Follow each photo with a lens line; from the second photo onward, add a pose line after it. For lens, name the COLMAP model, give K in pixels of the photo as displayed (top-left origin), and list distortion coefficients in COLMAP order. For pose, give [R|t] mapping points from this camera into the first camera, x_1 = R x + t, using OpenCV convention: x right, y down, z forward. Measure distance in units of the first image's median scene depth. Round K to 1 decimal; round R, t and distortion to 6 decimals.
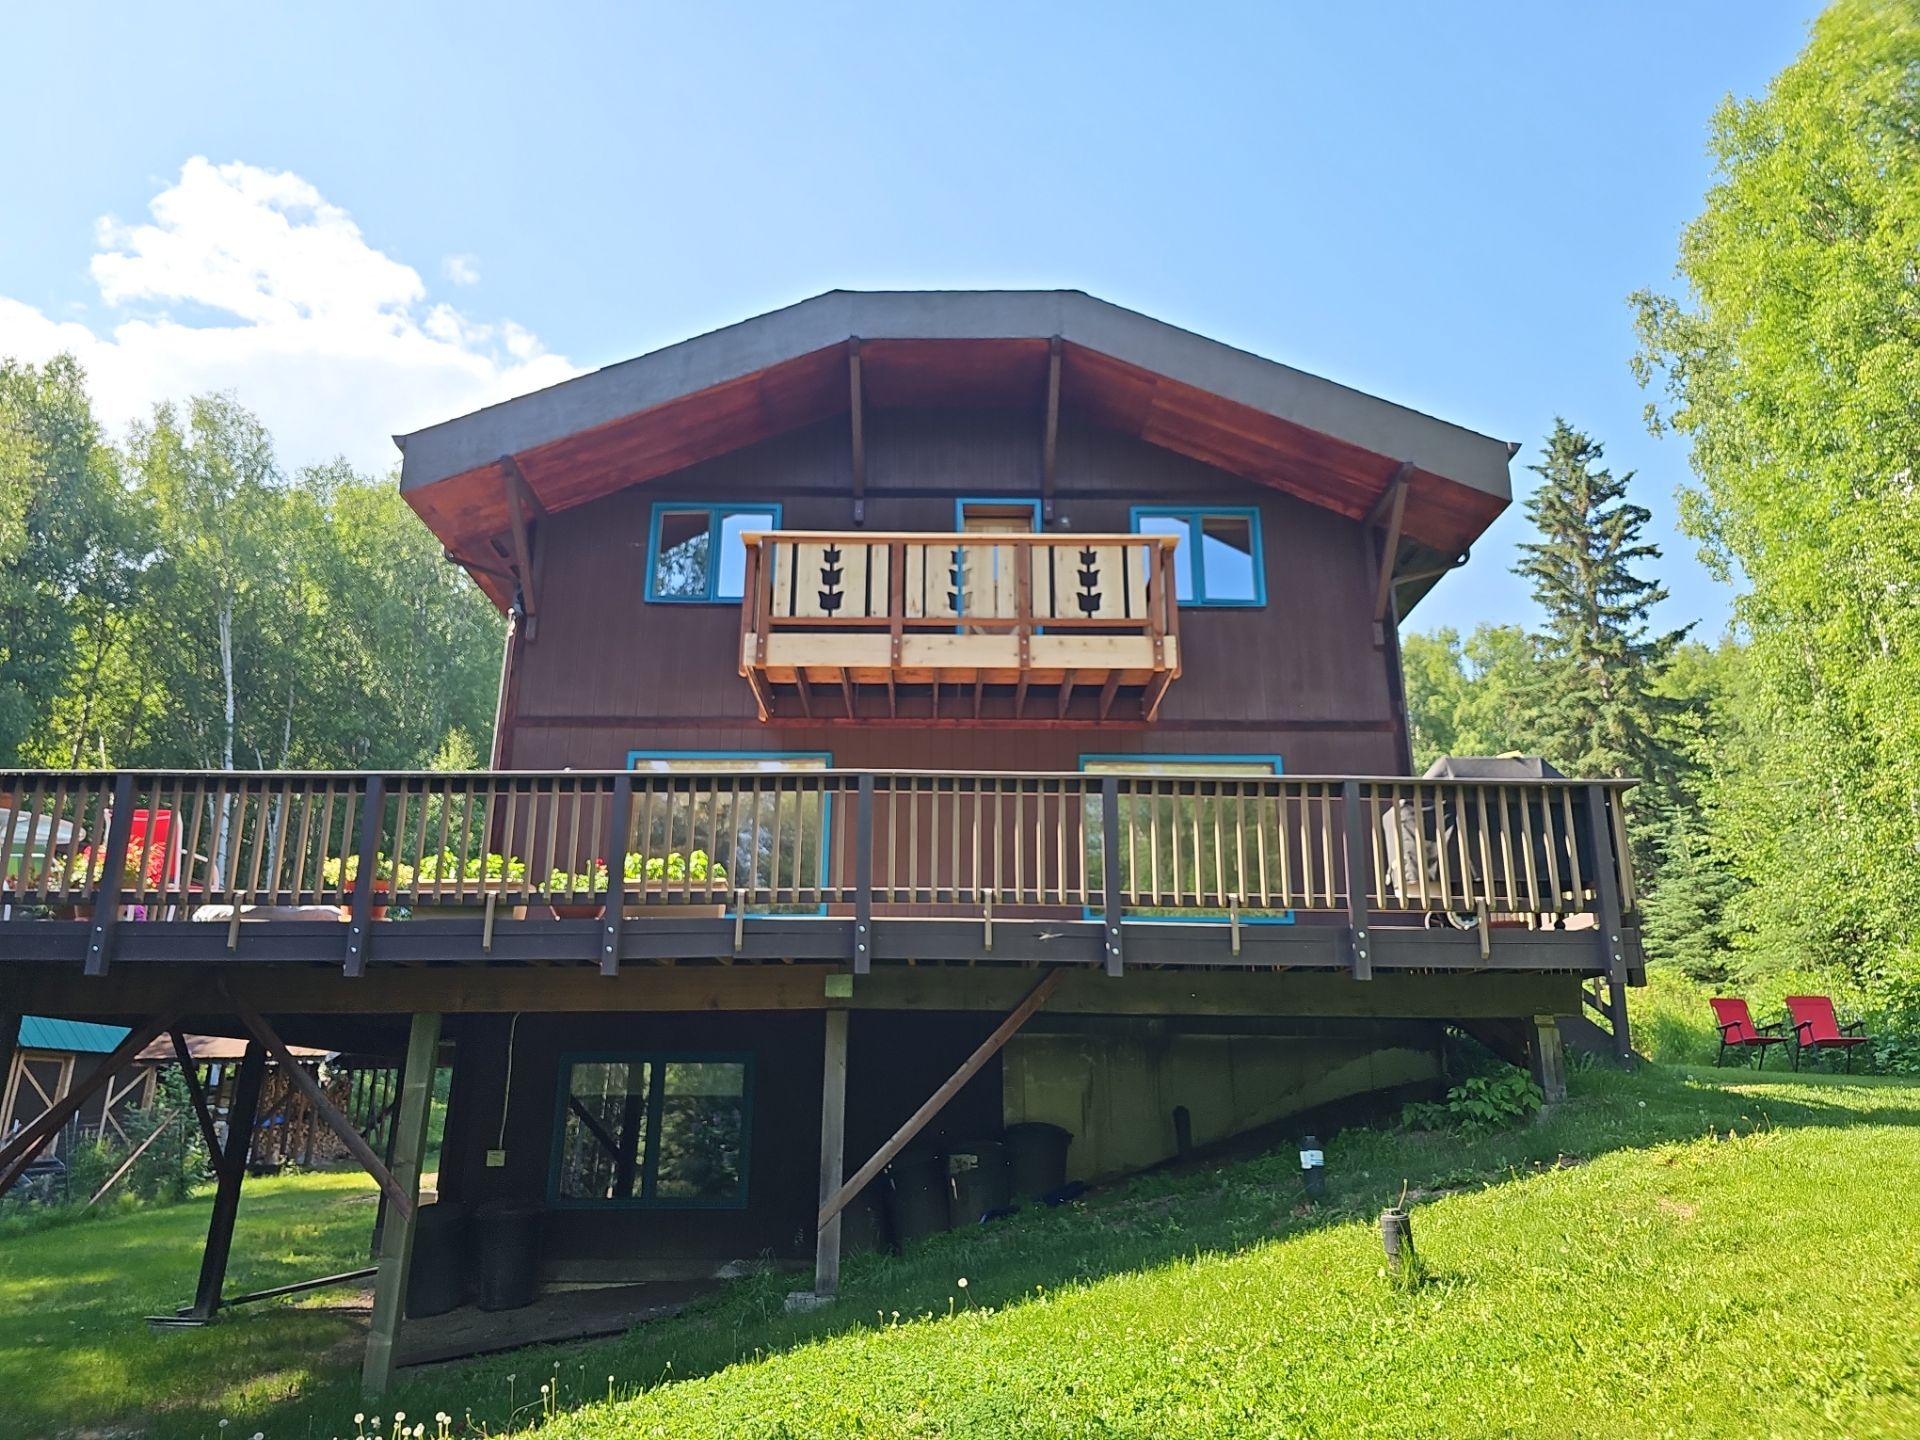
lens RADIAL K [[1259.1, 0, 956.2], [0, 1259.1, 714.5], [0, 0, 1]] dist [0.058094, -0.050274]
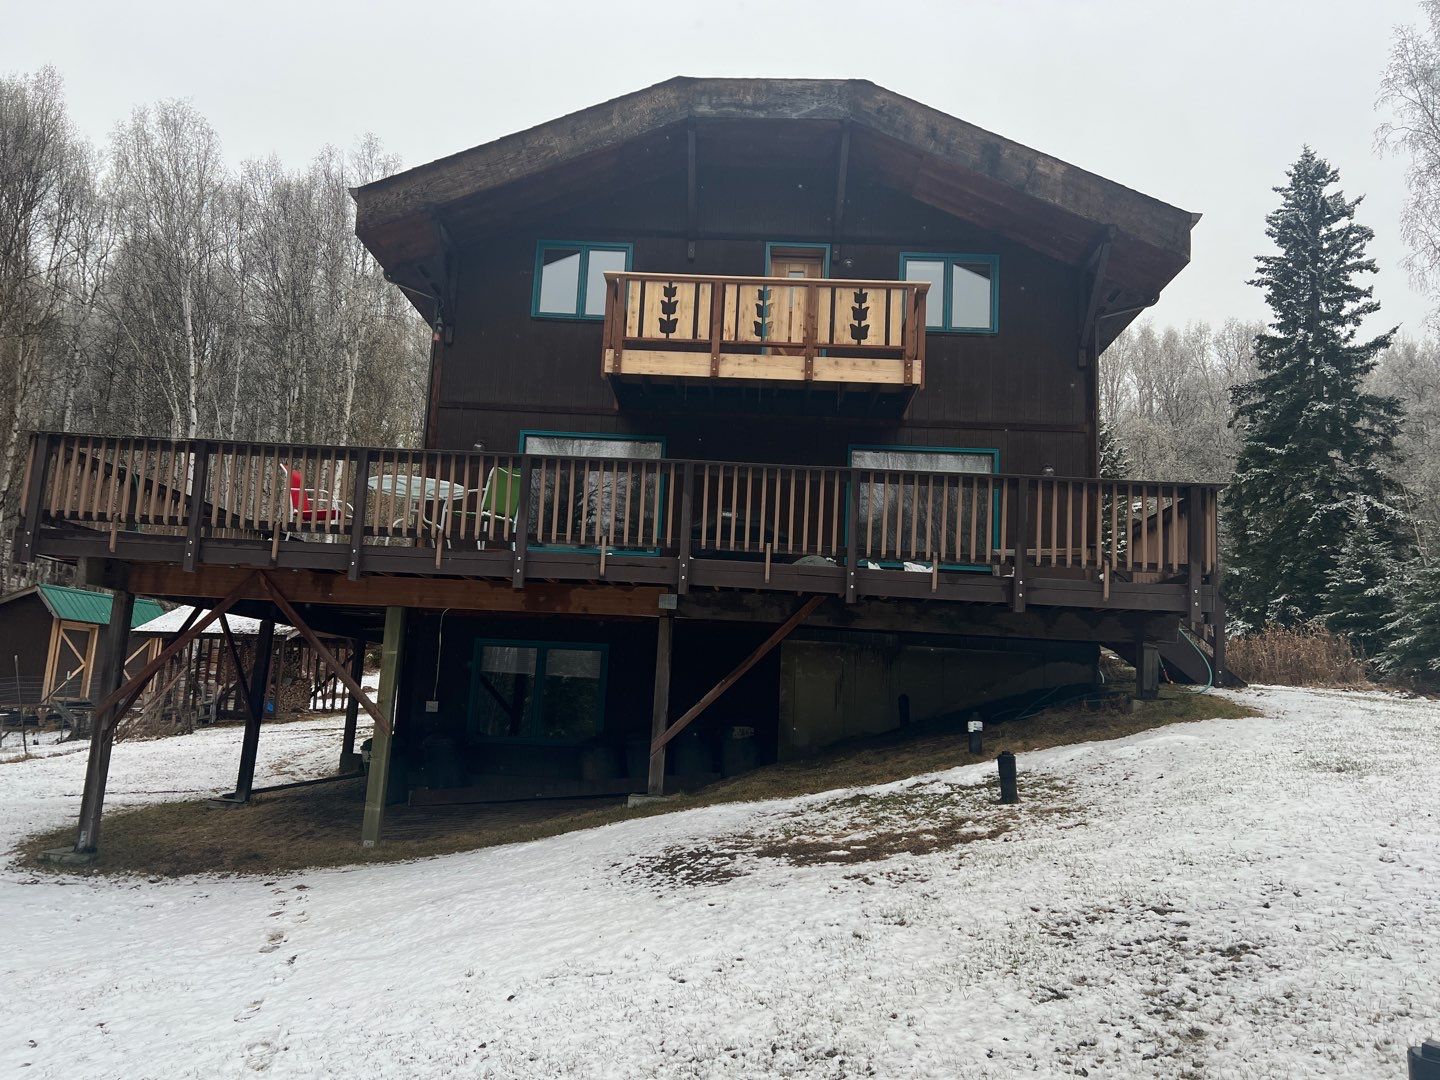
lens RADIAL K [[1074.2, 0, 724.6], [0, 1074.2, 546.6], [0, 0, 1]] dist [0.051344, -0.055458]
pose [[0.998408, 0.040468, -0.039279, 0.016169], [-0.033884, 0.987203, 0.155829, -0.037088], [0.045082, -0.154250, 0.987003, -0.179010]]
